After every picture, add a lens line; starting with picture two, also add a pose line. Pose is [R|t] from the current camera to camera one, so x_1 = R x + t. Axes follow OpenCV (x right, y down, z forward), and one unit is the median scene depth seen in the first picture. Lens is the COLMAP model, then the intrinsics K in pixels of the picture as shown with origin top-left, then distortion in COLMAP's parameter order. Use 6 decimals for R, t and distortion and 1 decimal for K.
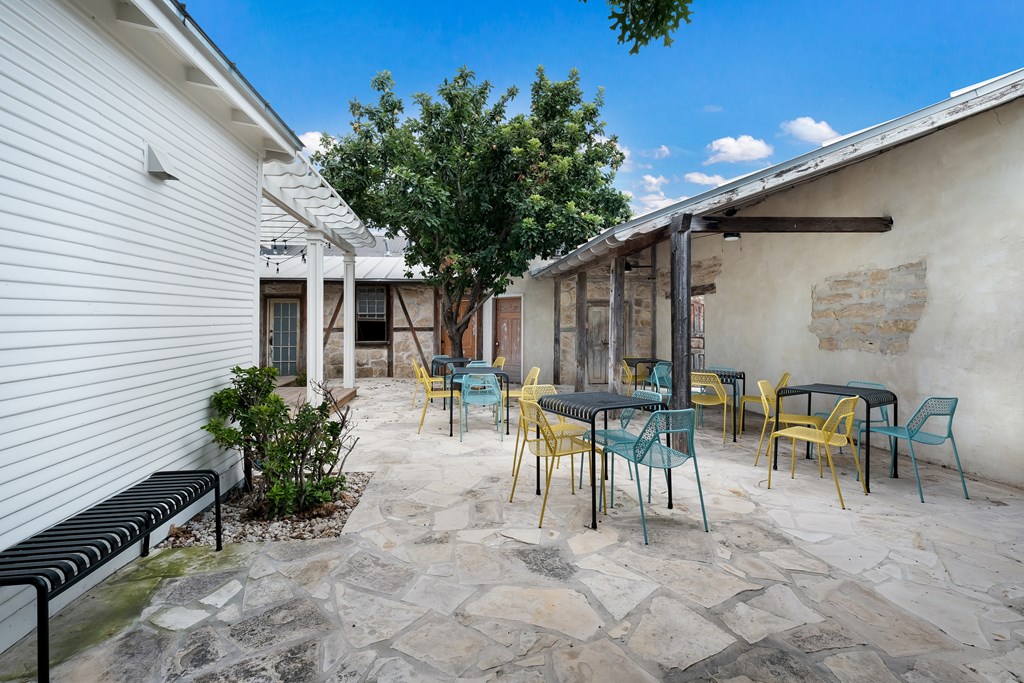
lens RADIAL K [[451.4, 0, 513.7], [0, 451.4, 329.8], [0, 0, 1]] dist [0.001526, 0.000135]
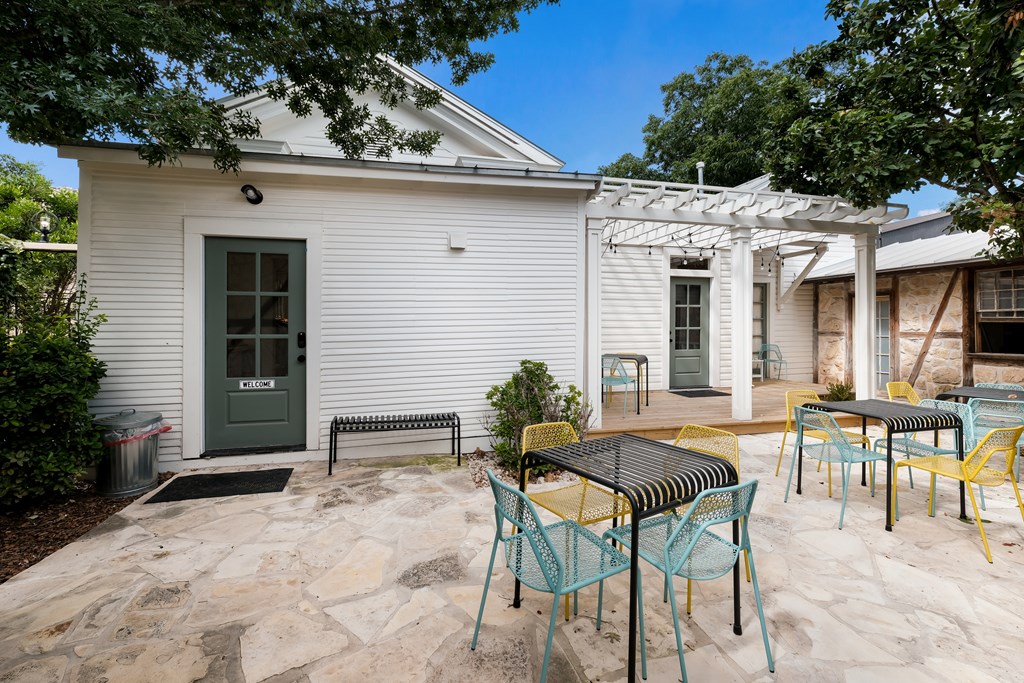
lens RADIAL K [[451.4, 0, 513.7], [0, 451.4, 329.8], [0, 0, 1]] dist [0.001526, 0.000135]
pose [[0.103149, 0.005040, -0.994653, 1.127320], [-0.006839, 0.999967, 0.004358, -0.029716], [0.994642, 0.006353, 0.103180, 1.114781]]
